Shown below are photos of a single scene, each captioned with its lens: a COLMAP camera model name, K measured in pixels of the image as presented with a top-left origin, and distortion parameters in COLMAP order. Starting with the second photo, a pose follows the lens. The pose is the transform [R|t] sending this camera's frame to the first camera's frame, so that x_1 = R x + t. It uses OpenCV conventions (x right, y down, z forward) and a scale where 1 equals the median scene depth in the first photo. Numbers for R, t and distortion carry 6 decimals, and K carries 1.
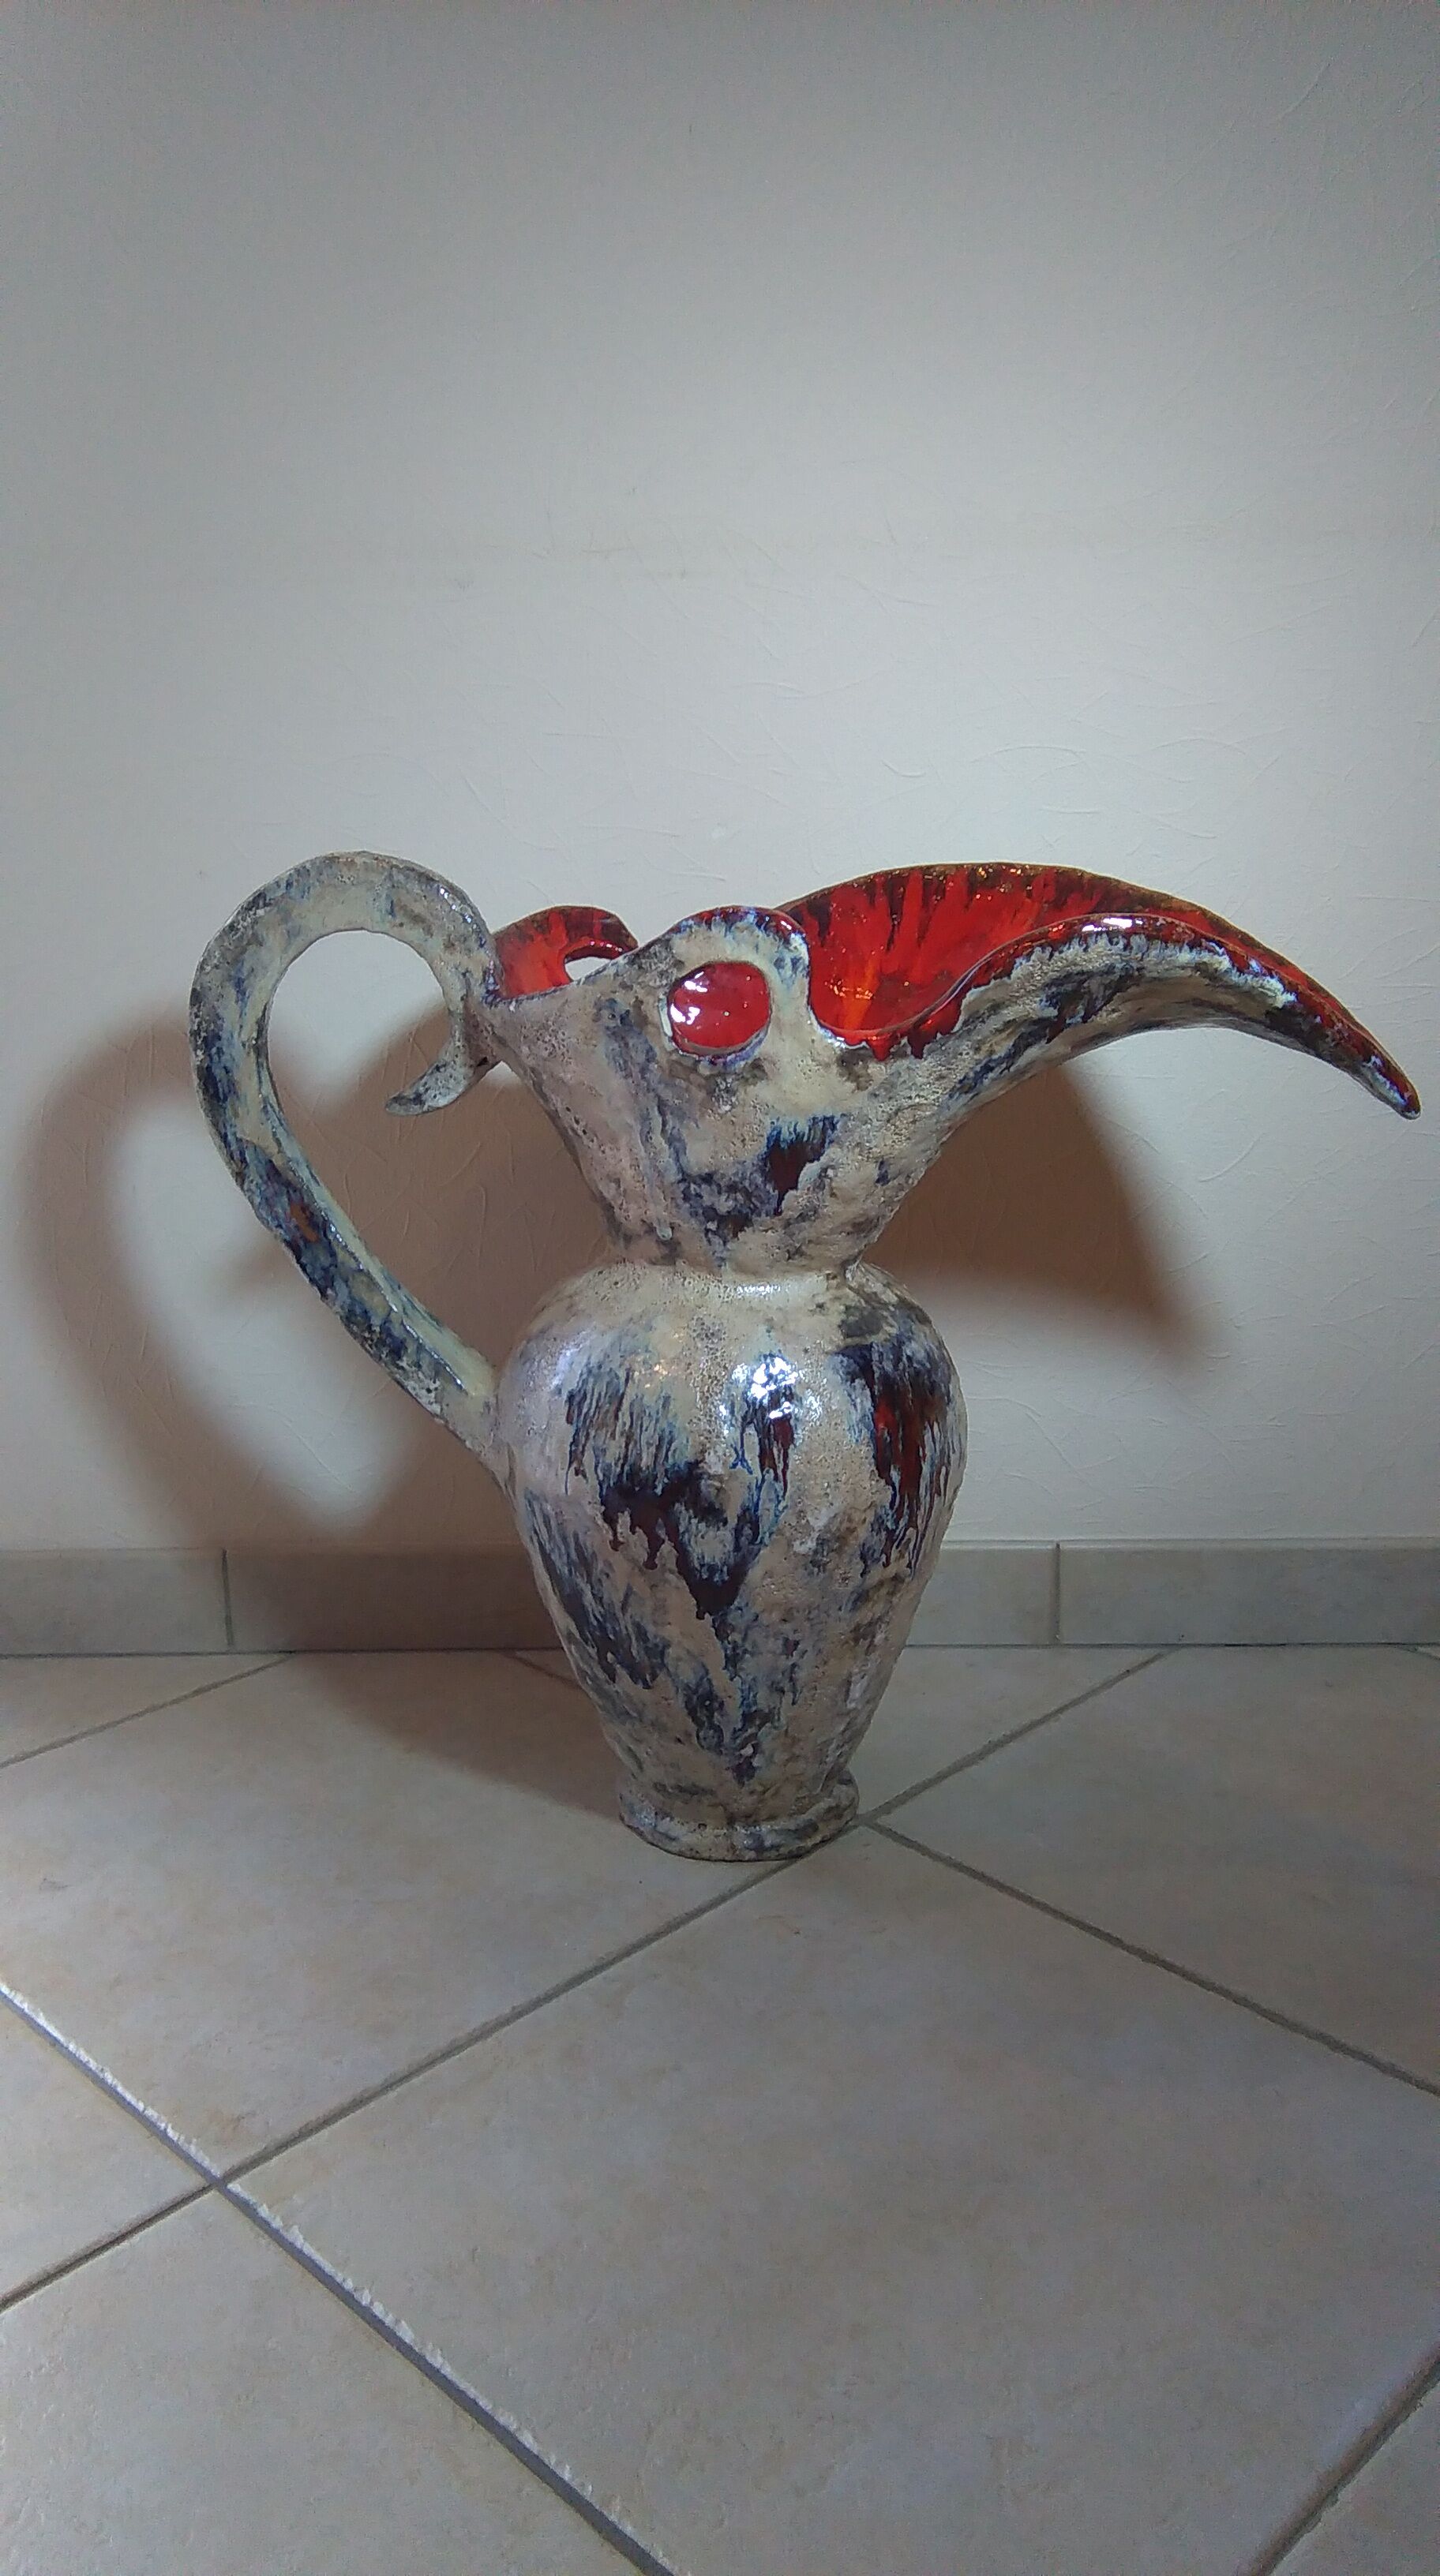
lens RADIAL K [[2021.9, 0, 719.6], [0, 2021.9, 1280.9], [0, 0, 1]] dist [0.070177, -0.036983]
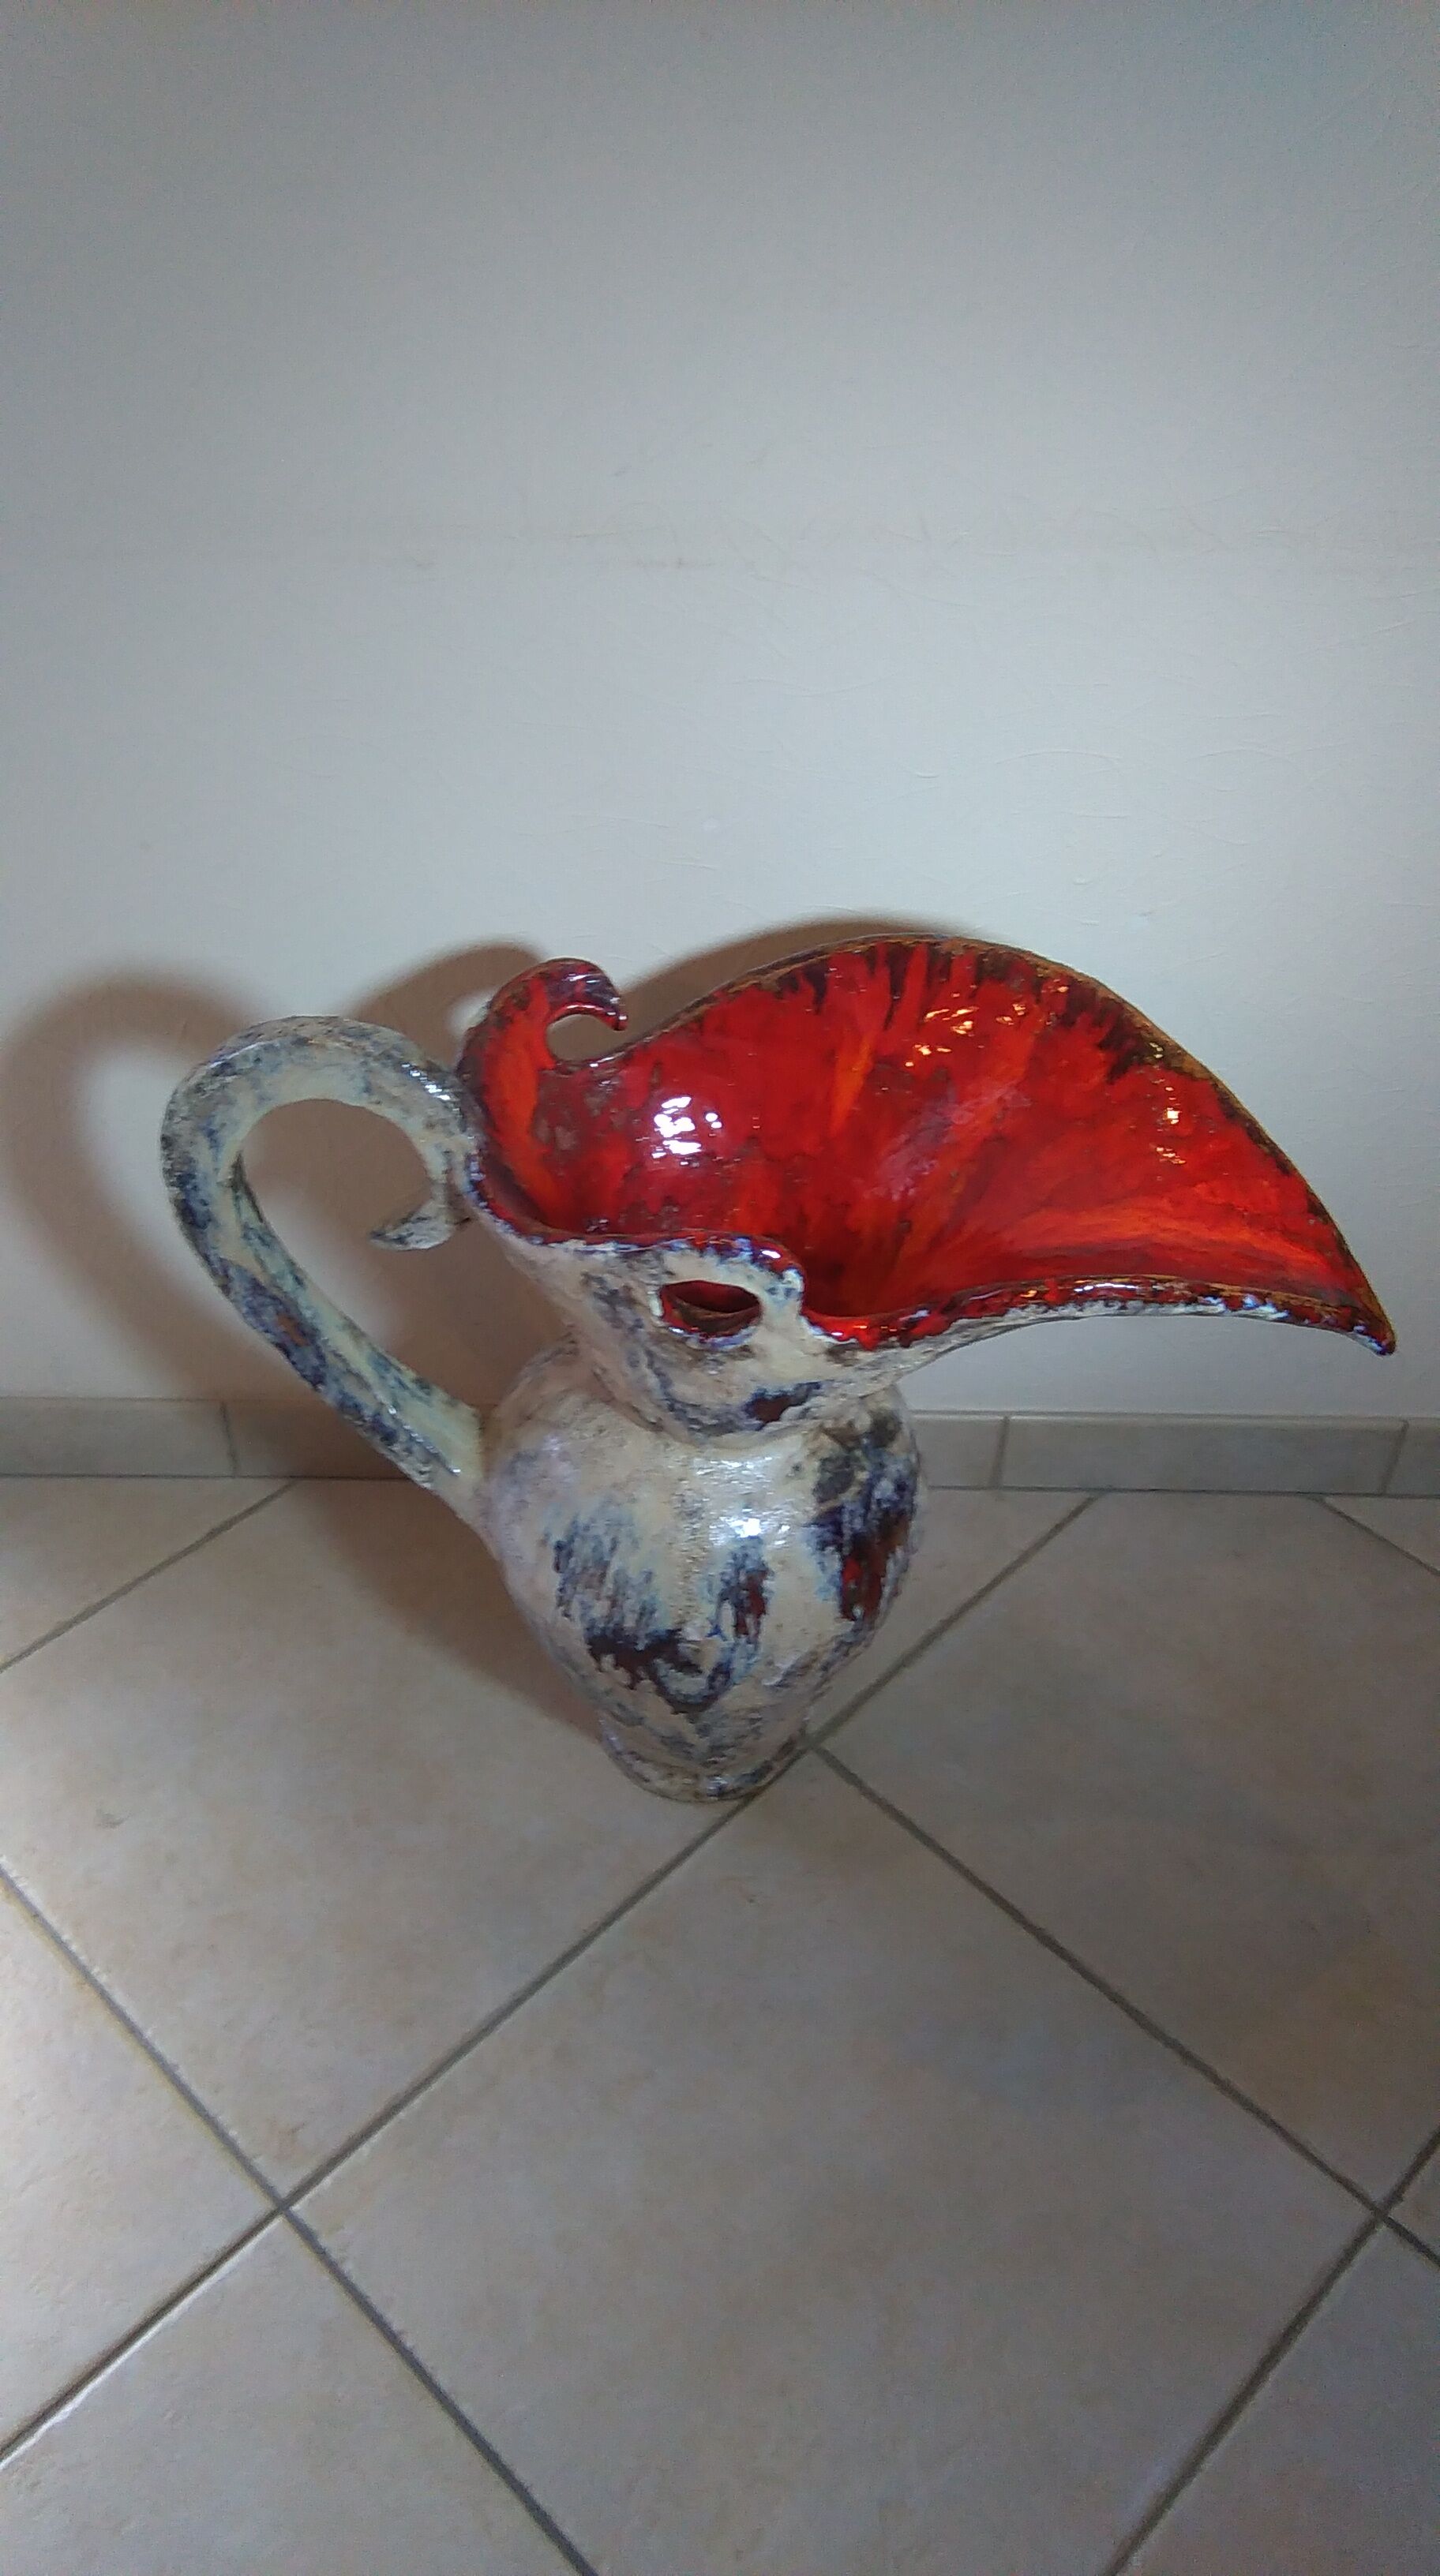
lens RADIAL K [[2021.9, 0, 721.1], [0, 2021.9, 1243.7], [0, 0, 1]] dist [0.070177, -0.036983]
pose [[0.999340, 0.021932, 0.028962, -0.023616], [-0.032636, 0.892176, 0.450507, -0.596749], [-0.015958, -0.451155, 0.892303, 0.126100]]
